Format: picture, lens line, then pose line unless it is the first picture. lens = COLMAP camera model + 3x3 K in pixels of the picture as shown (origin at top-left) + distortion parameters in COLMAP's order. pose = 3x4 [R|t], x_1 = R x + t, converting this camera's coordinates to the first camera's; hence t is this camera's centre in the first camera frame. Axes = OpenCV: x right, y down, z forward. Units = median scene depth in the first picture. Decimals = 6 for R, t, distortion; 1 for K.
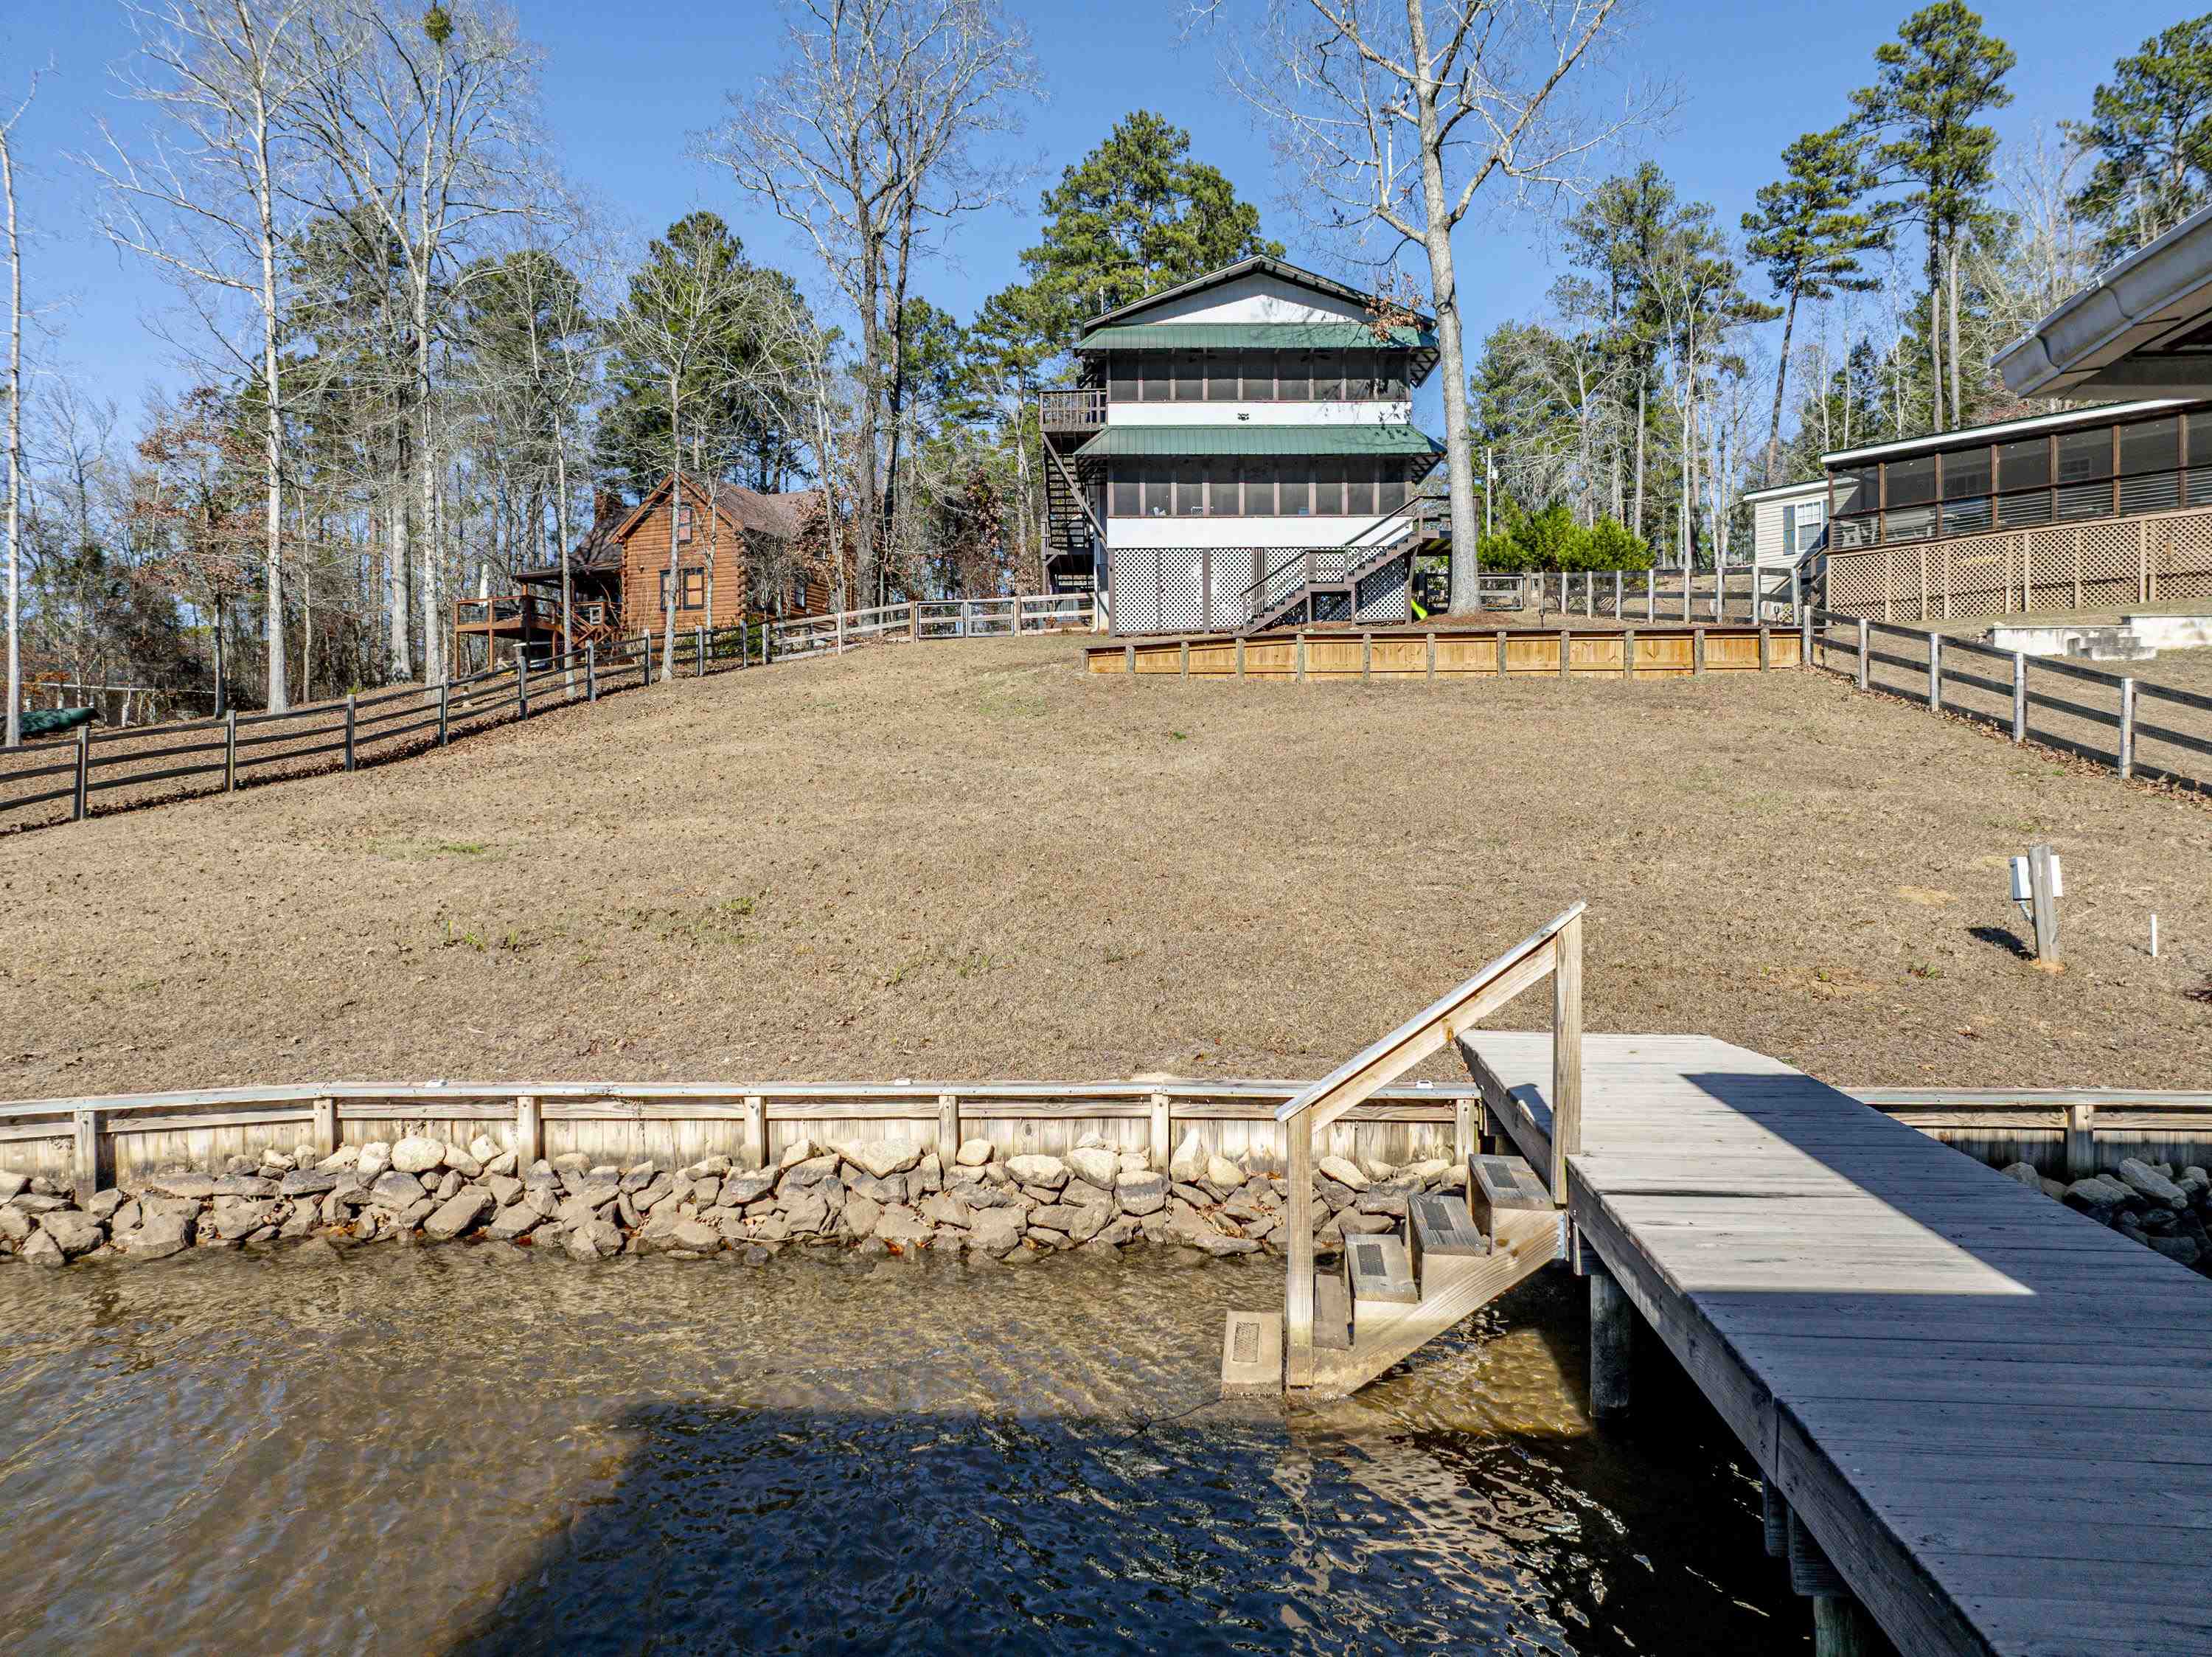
lens RADIAL K [[1555.1, 0, 1110.2], [0, 1555.1, 829.0], [0, 0, 1]] dist [-0.038066, 0.000800]
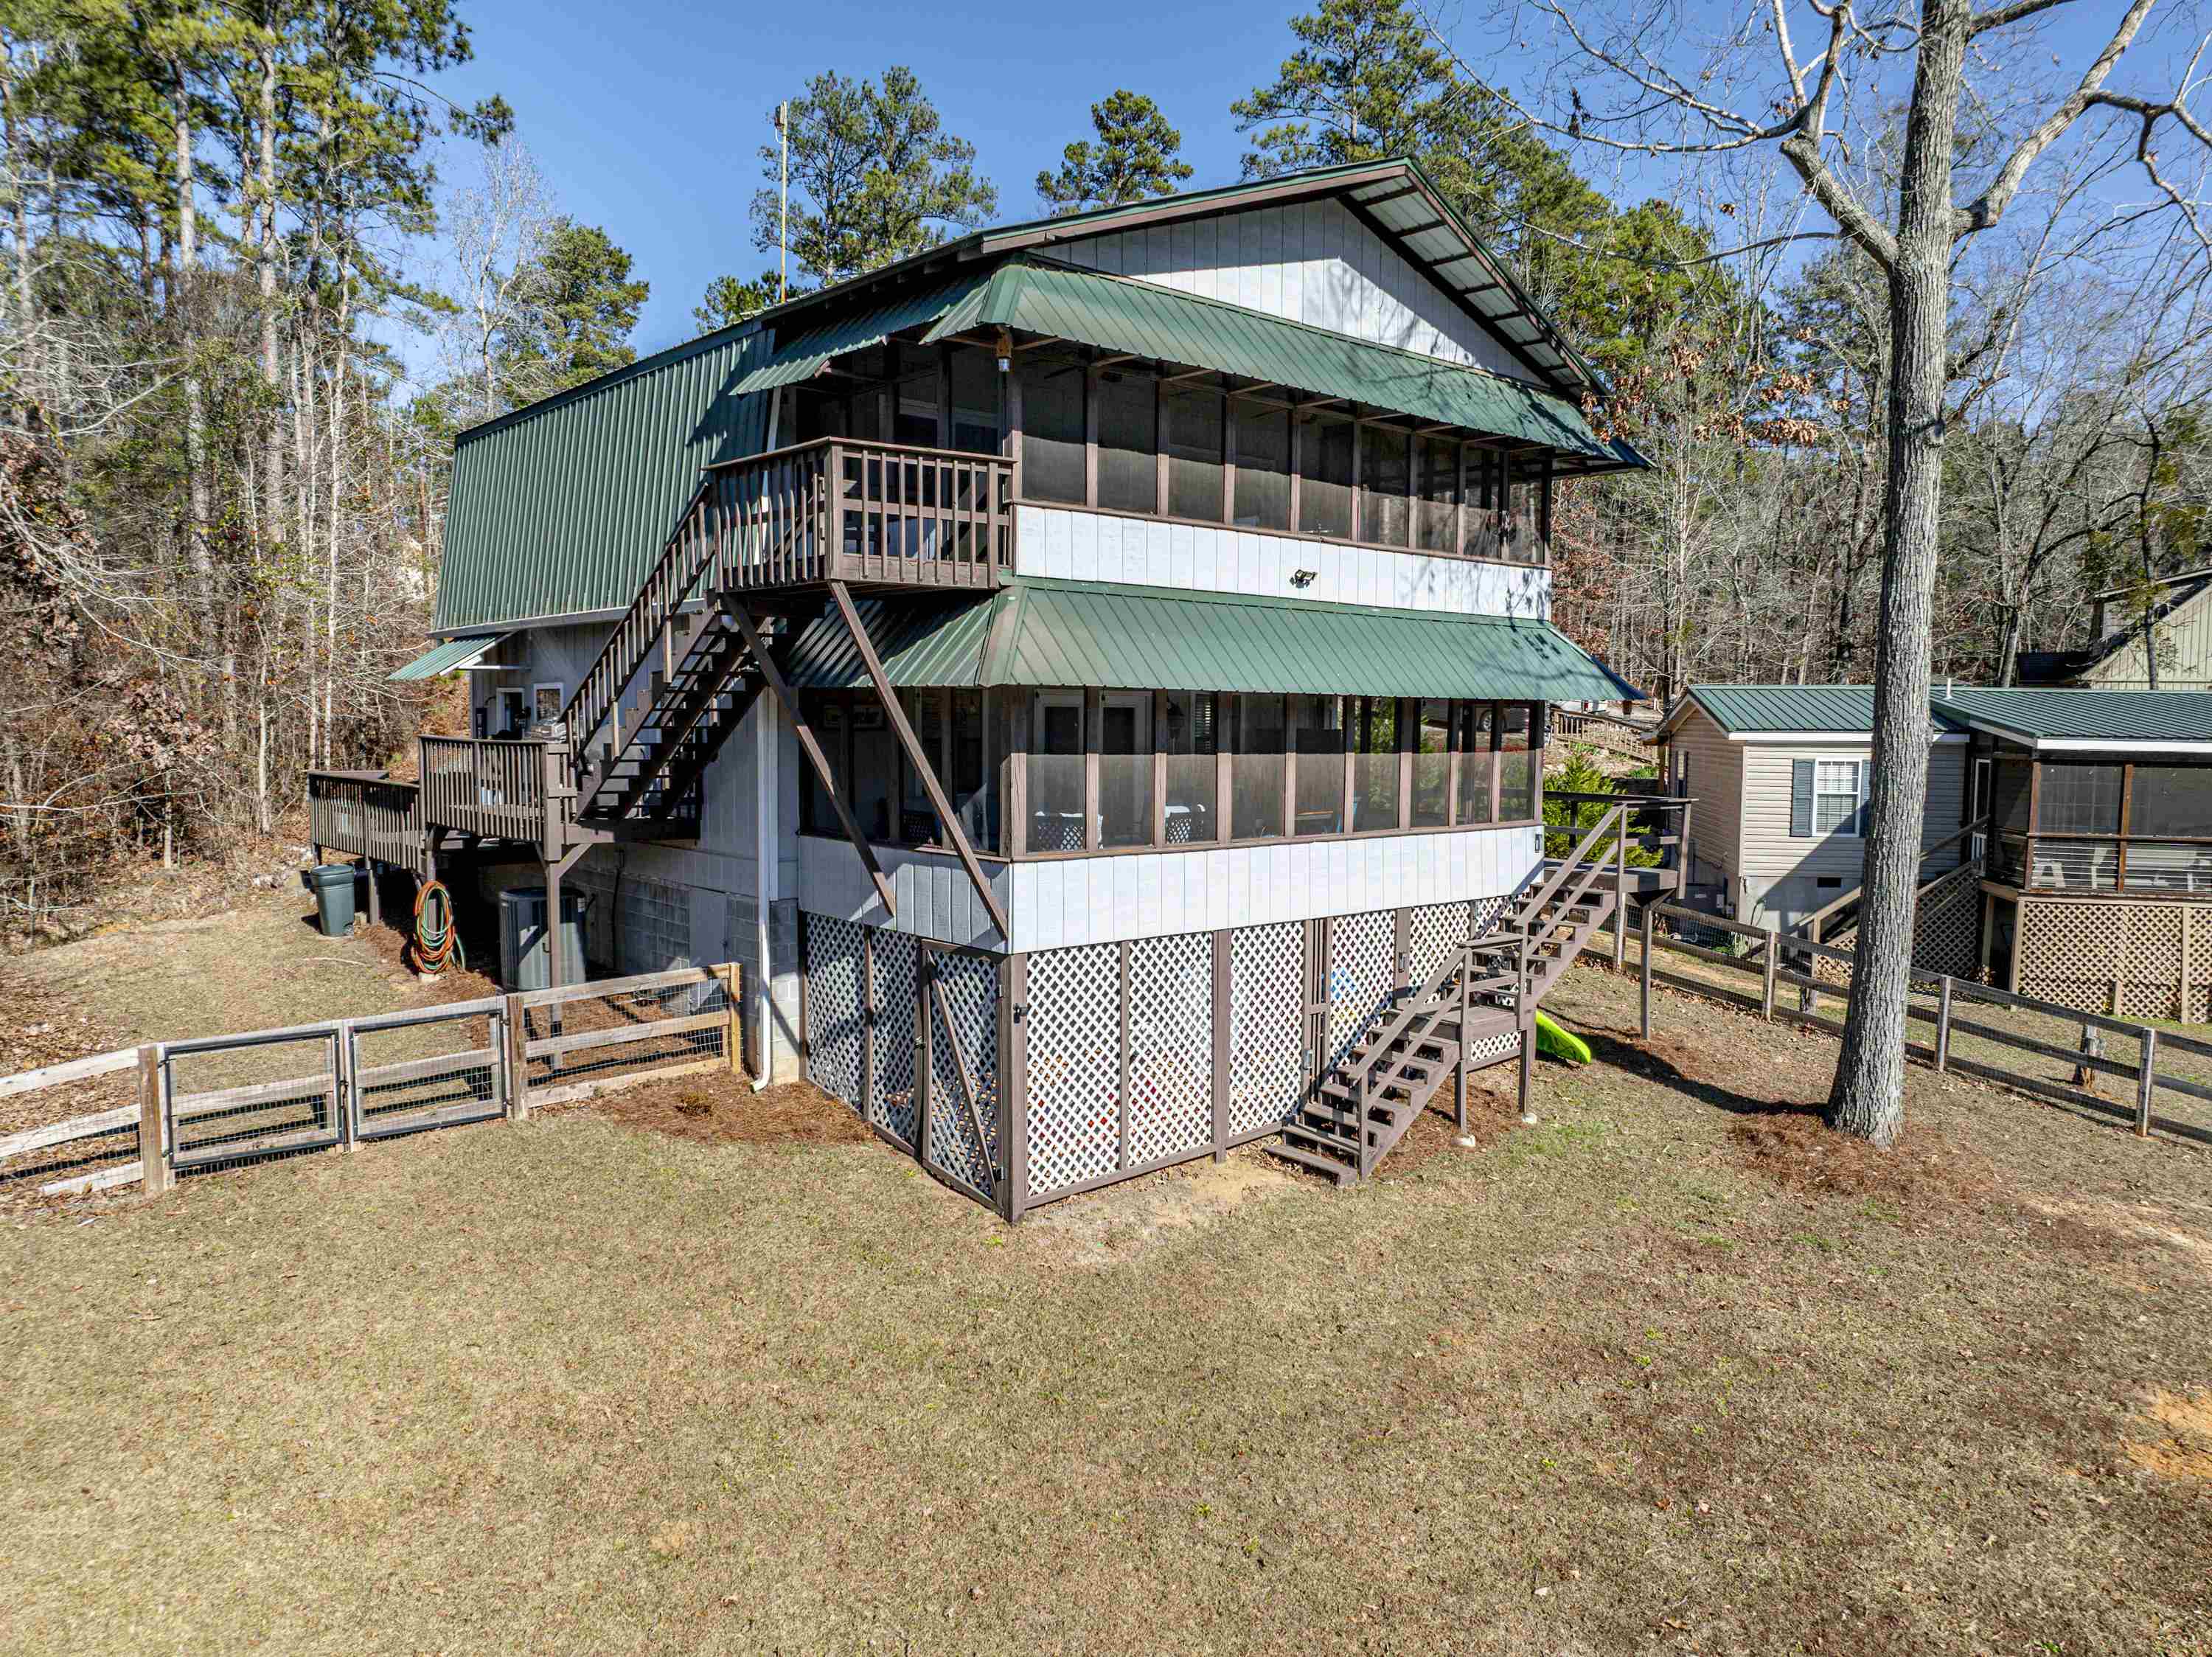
lens RADIAL K [[1553.2, 0, 1109.3], [0, 1553.2, 830.4], [0, 0, 1]] dist [-0.027925, -0.016149]
pose [[0.743592, -0.038574, 0.667520, -0.202316], [-0.004700, 0.998008, 0.062908, -0.227653], [-0.668617, -0.049915, 0.741930, 0.746716]]
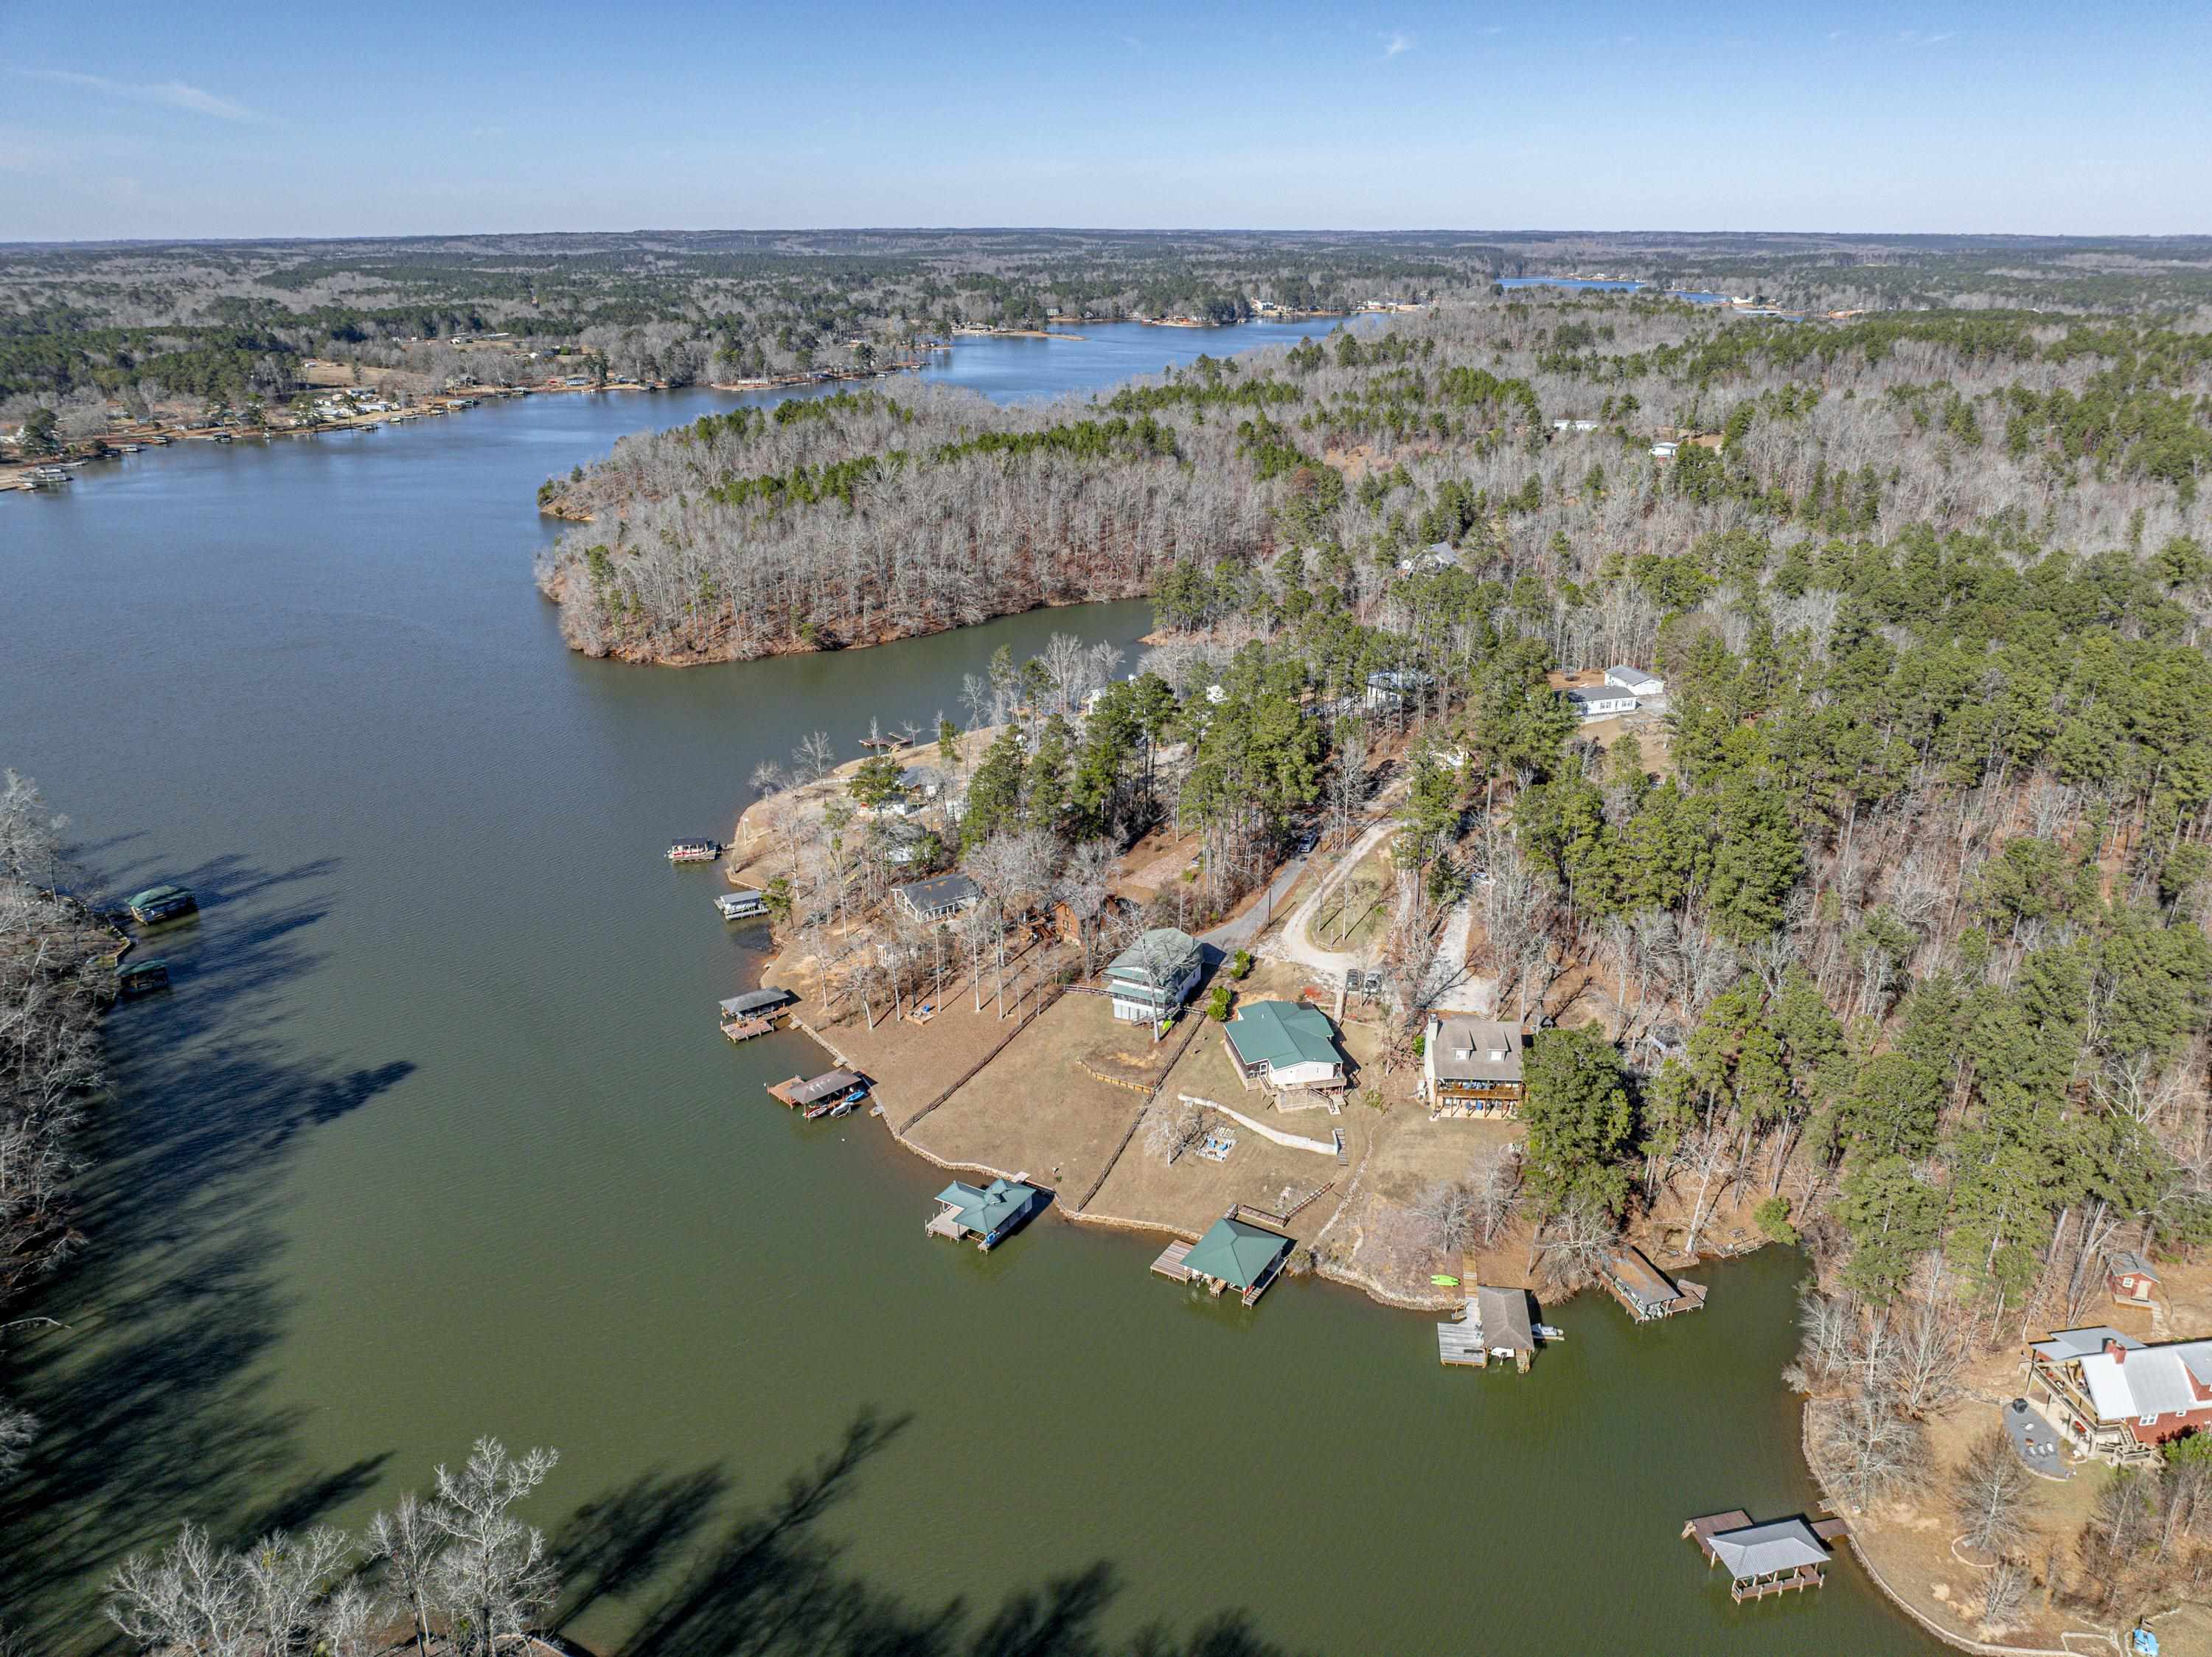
lens RADIAL K [[1552.1, 0, 1109.8], [0, 1552.1, 838.4], [0, 0, 1]] dist [-0.036649, 0.003056]
pose [[0.905786, 0.157887, -0.393222, 2.022827], [-0.004350, 0.931405, 0.363958, -2.681765], [0.423714, -0.327958, 0.844340, -3.377361]]
